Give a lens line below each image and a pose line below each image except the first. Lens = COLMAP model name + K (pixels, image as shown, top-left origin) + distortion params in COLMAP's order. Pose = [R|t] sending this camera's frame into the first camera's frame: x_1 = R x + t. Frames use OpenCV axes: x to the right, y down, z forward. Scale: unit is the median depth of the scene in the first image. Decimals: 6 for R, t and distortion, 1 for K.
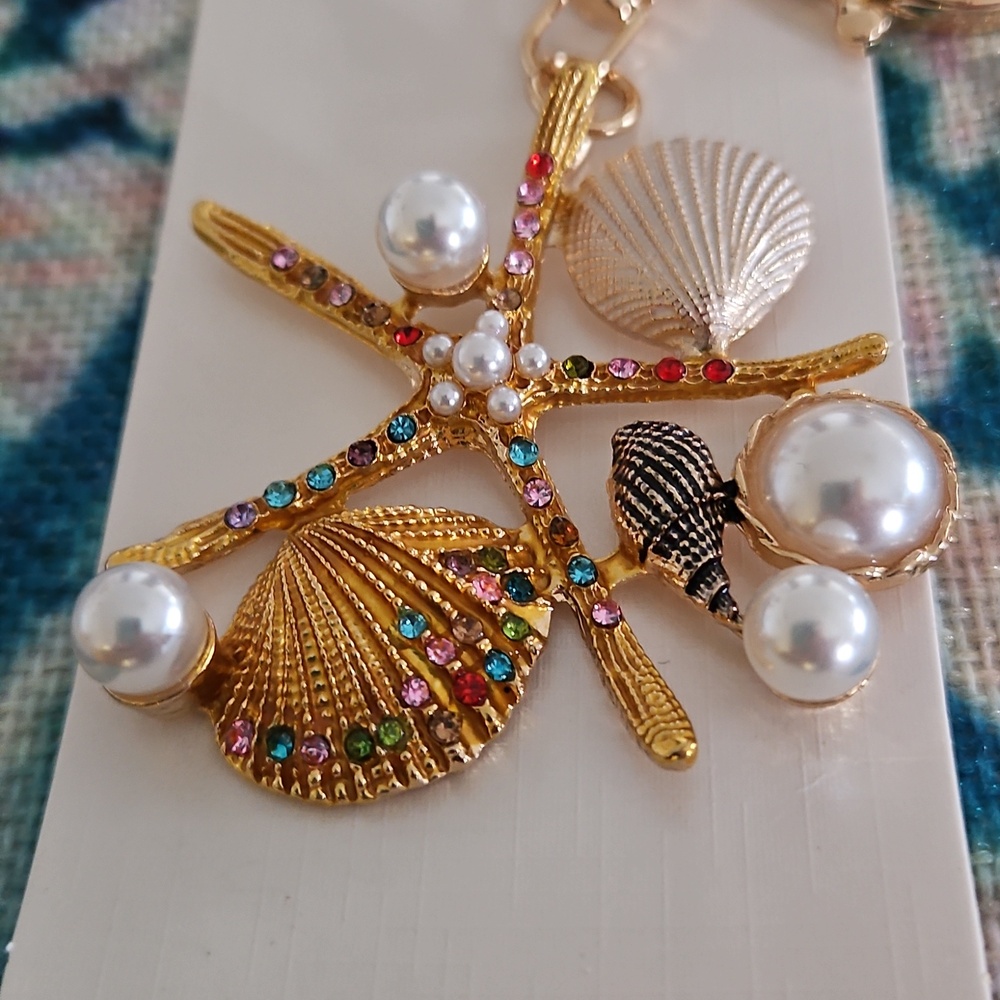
lens RADIAL K [[1617.3, 0, 457.7], [0, 1617.3, 502.6], [0, 0, 1]] dist [-0.079497, 0.000000]
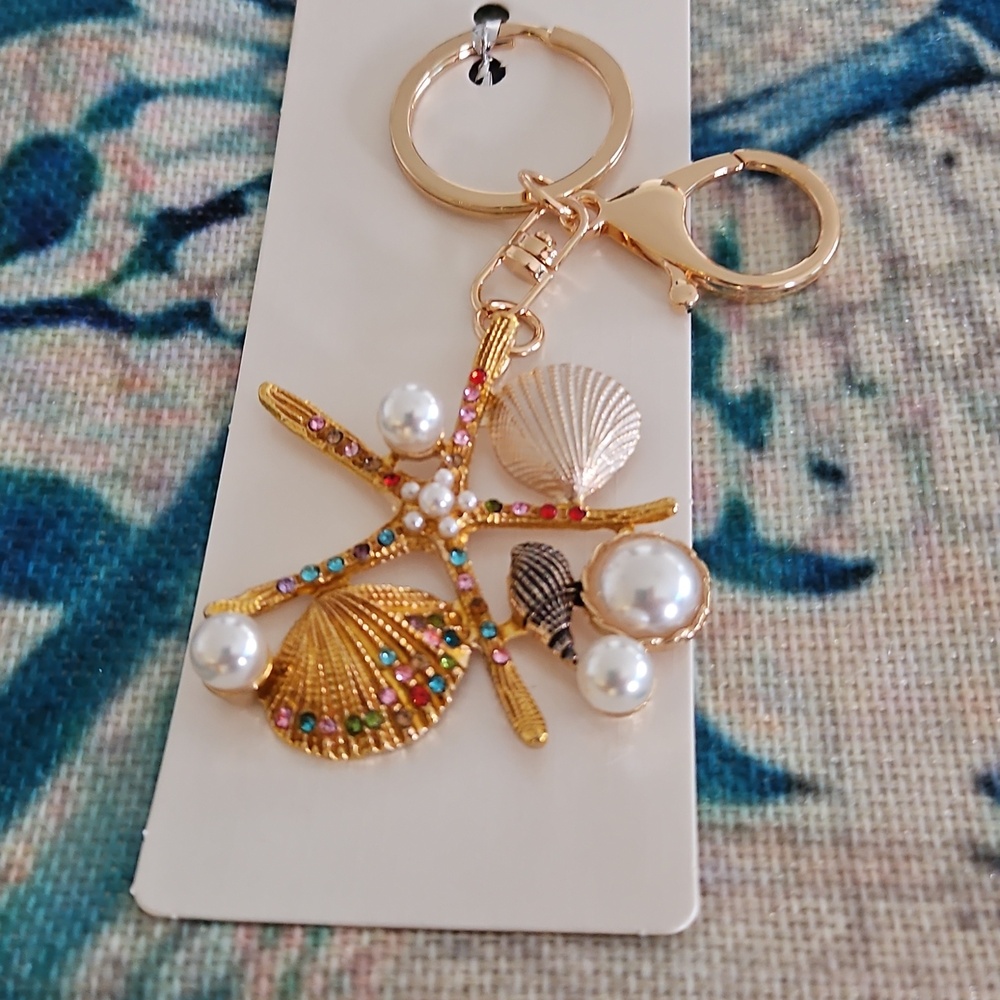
lens RADIAL K [[1537.8, 0, 476.7], [0, 1537.8, 484.8], [0, 0, 1]] dist [0.009050, 0.000000]
pose [[0.996631, 0.058439, 0.057554, -0.036105], [-0.056771, 0.997930, -0.030200, -0.057861], [-0.059200, 0.026831, 0.997886, -0.589228]]
